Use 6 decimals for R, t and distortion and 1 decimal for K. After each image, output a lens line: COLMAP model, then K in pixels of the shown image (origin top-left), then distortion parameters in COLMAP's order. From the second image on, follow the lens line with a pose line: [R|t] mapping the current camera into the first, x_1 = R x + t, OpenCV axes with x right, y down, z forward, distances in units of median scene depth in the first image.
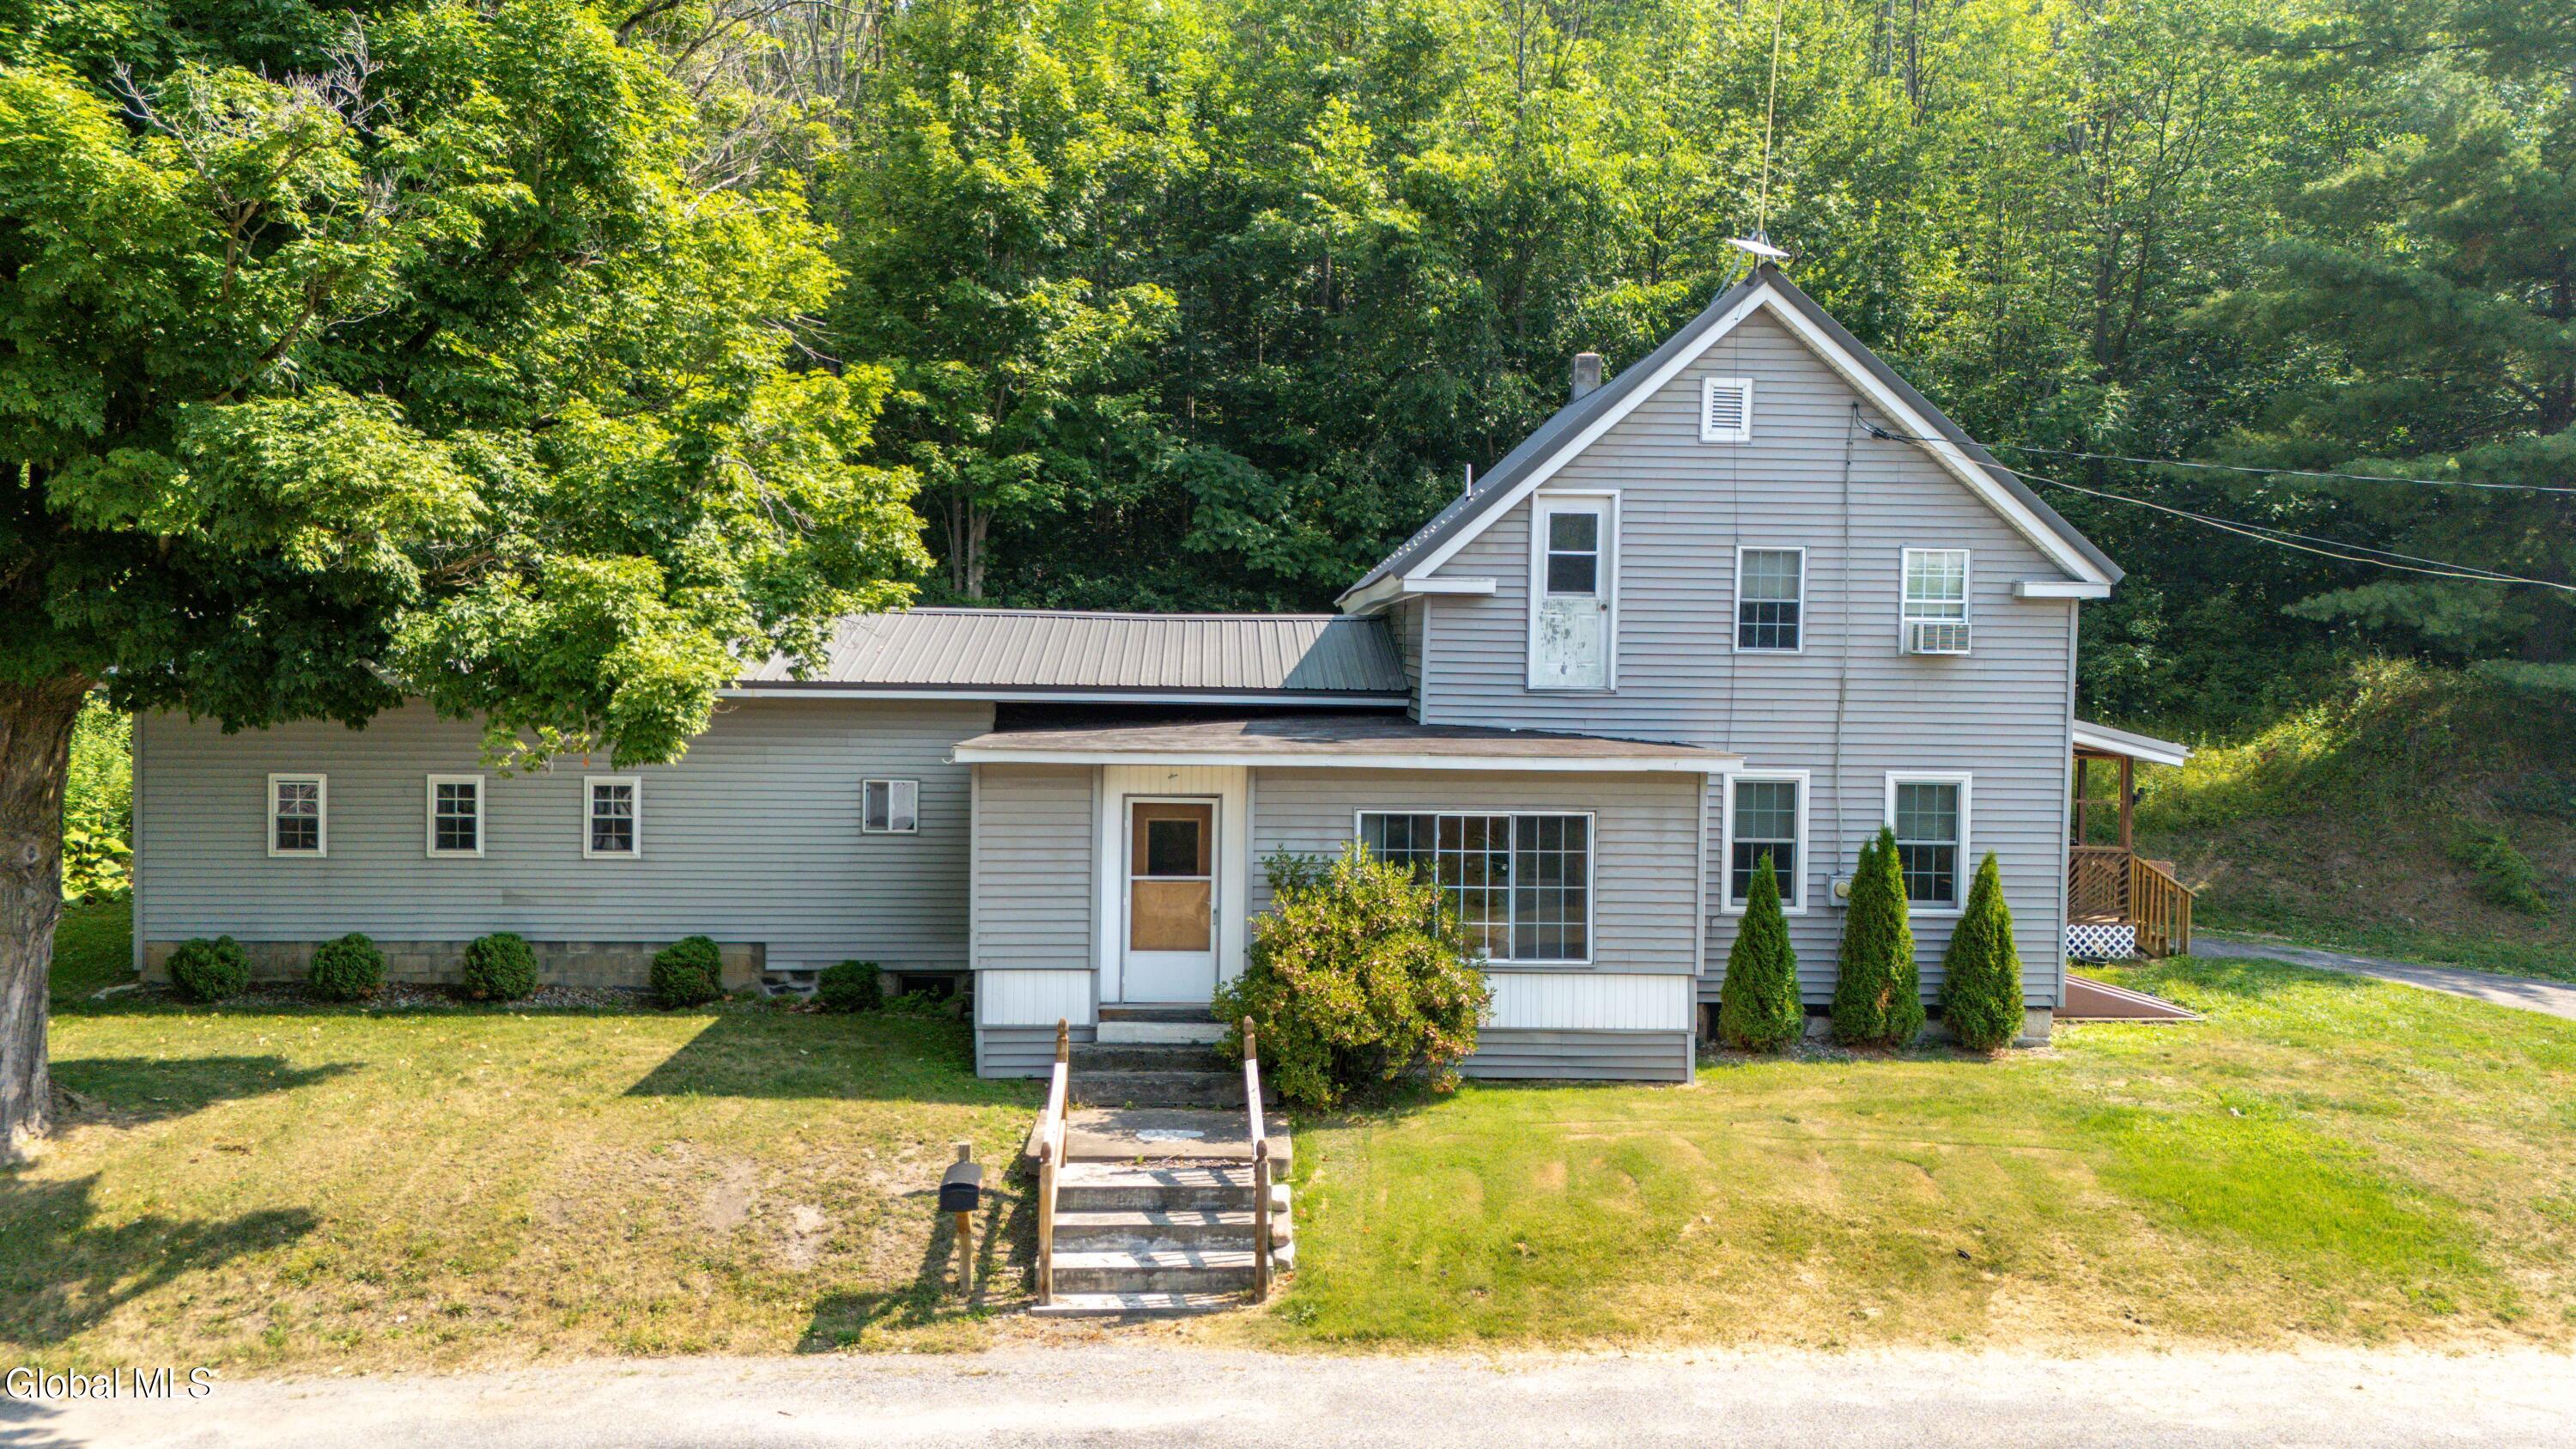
lens RADIAL K [[1882.4, 0, 1284.1], [0, 1882.4, 734.8], [0, 0, 1]] dist [0.066135, -0.056354]
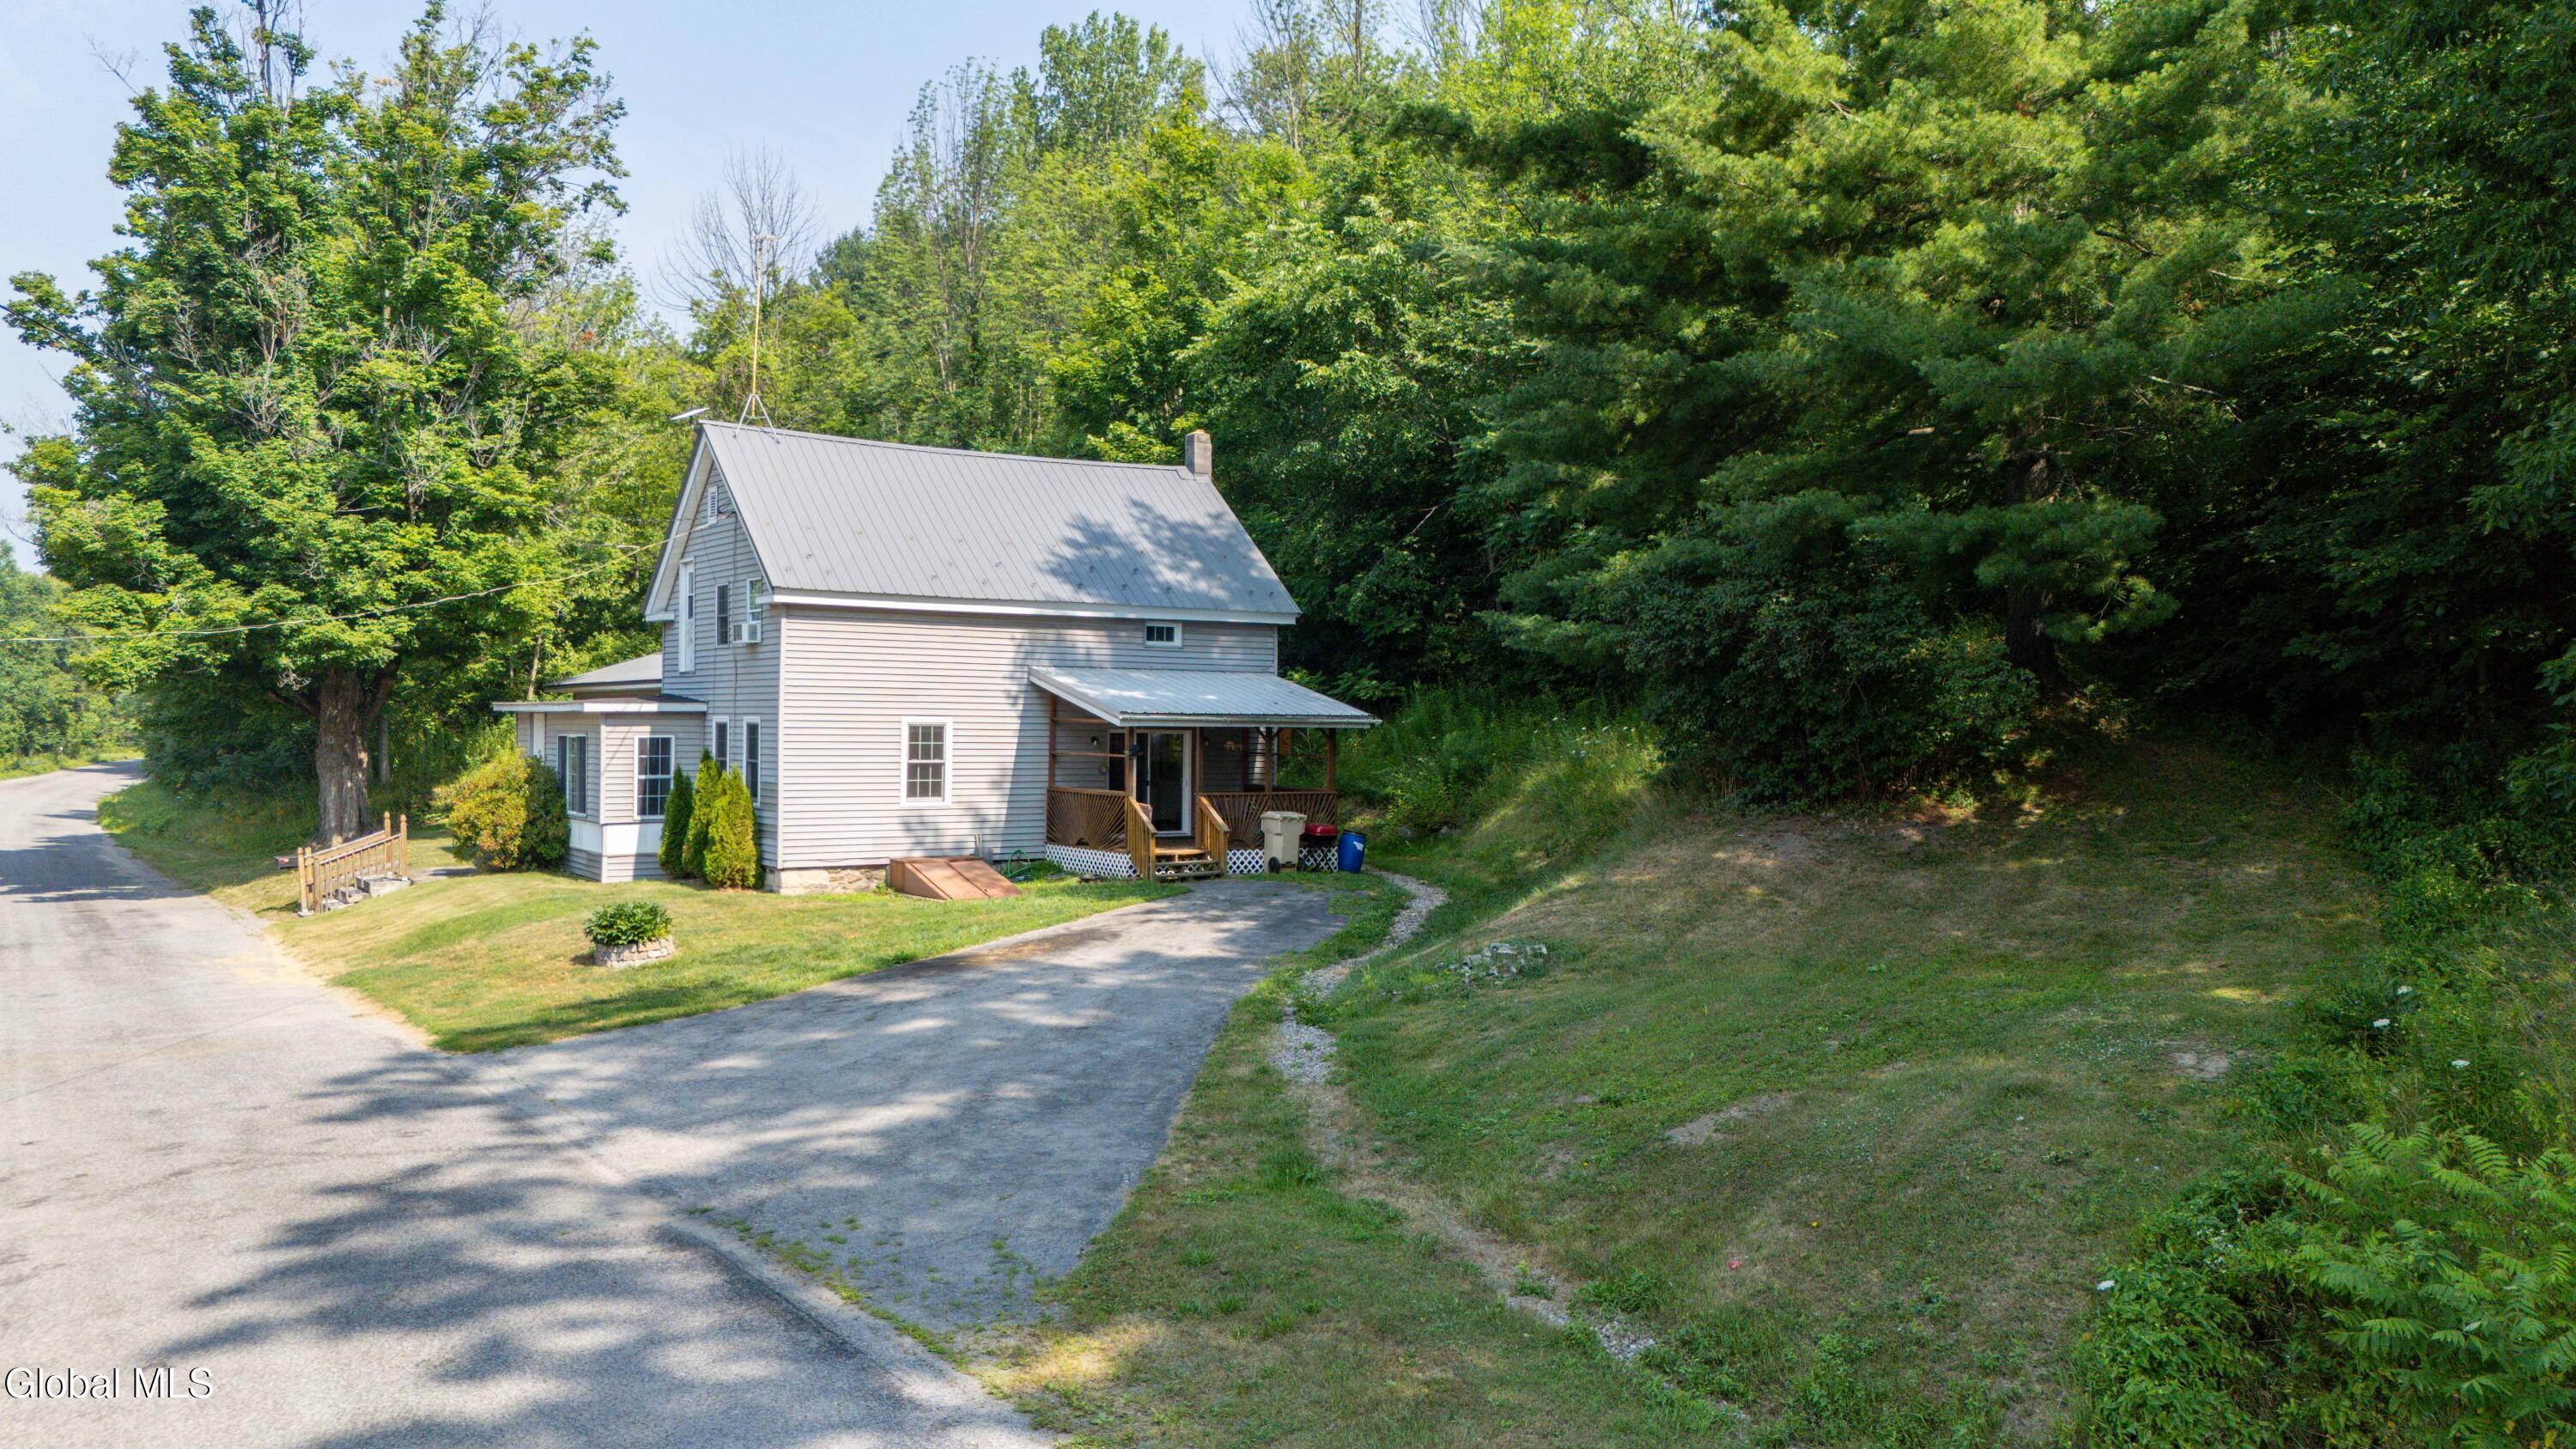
lens RADIAL K [[1882.4, 0, 1305.0], [0, 1882.4, 711.8], [0, 0, 1]] dist [0.066135, -0.056354]
pose [[0.530847, -0.014623, -0.847342, 2.148412], [-0.032966, 0.998738, -0.037888, 0.067068], [0.846826, 0.048047, 0.529695, 0.604658]]
